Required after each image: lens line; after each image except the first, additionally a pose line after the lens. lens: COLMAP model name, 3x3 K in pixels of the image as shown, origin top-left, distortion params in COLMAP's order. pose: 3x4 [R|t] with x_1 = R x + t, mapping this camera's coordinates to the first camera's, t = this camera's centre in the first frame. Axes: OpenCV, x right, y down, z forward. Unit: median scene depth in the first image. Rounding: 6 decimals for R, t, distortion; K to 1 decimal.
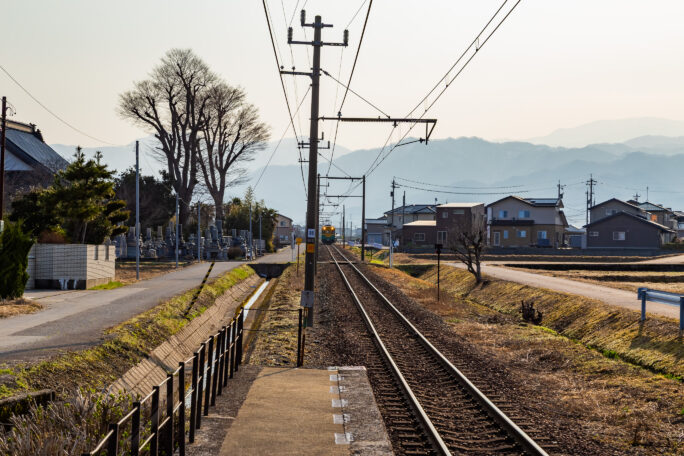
lens RADIAL K [[1392.7, 0, 342.4], [0, 1392.7, 228.7], [0, 0, 1]] dist [-0.263142, 0.000000]
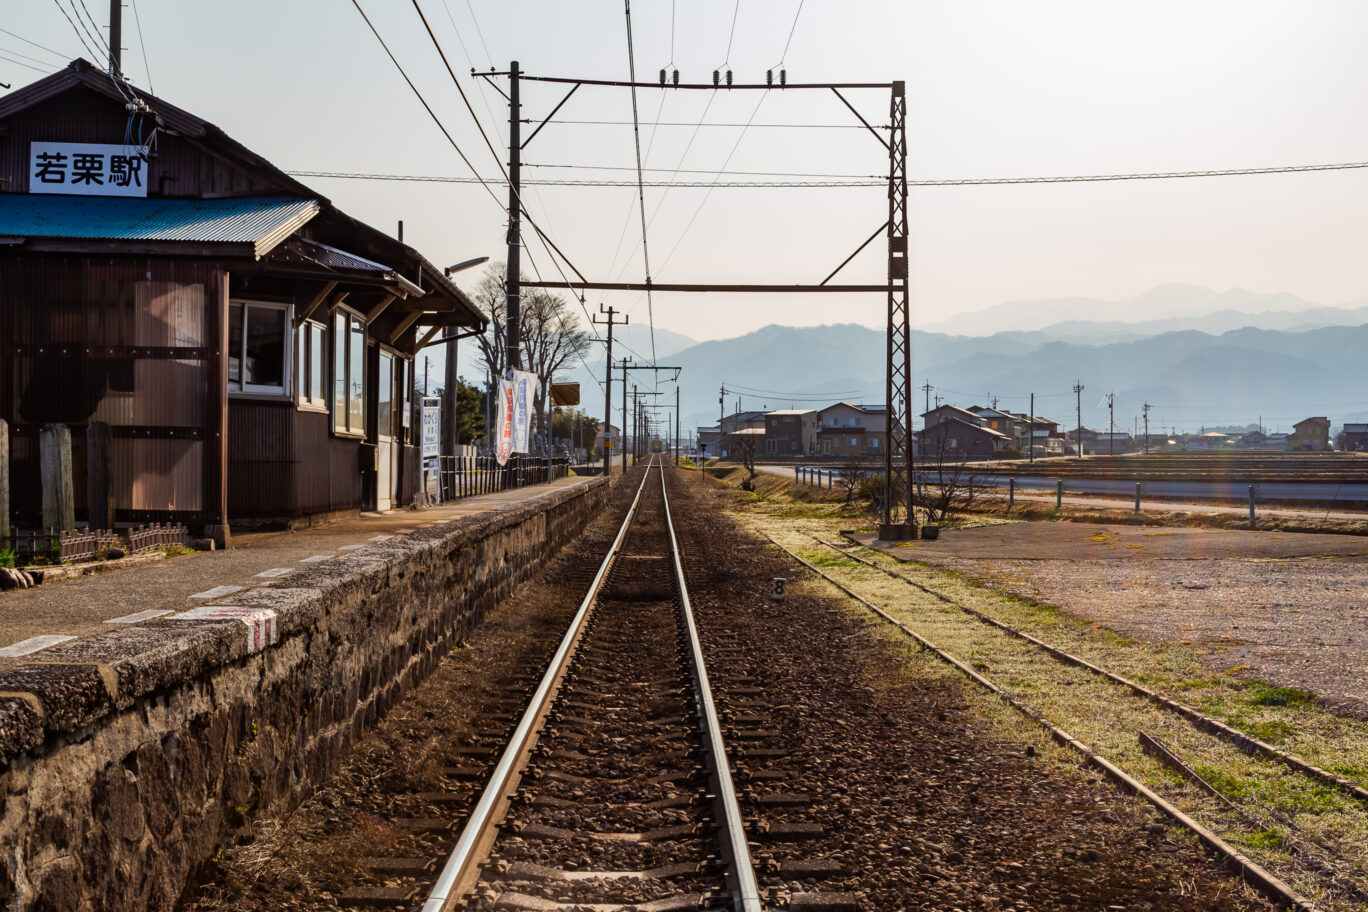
lens RADIAL K [[1852.4, 0, 680.6], [0, 1852.4, 456.2], [0, 0, 1]] dist [-0.016111, 0.000000]
pose [[0.999960, -0.004570, -0.007712, 0.021955], [0.004634, 0.999955, 0.008251, 0.002816], [0.007674, -0.008286, 0.999936, -0.327398]]
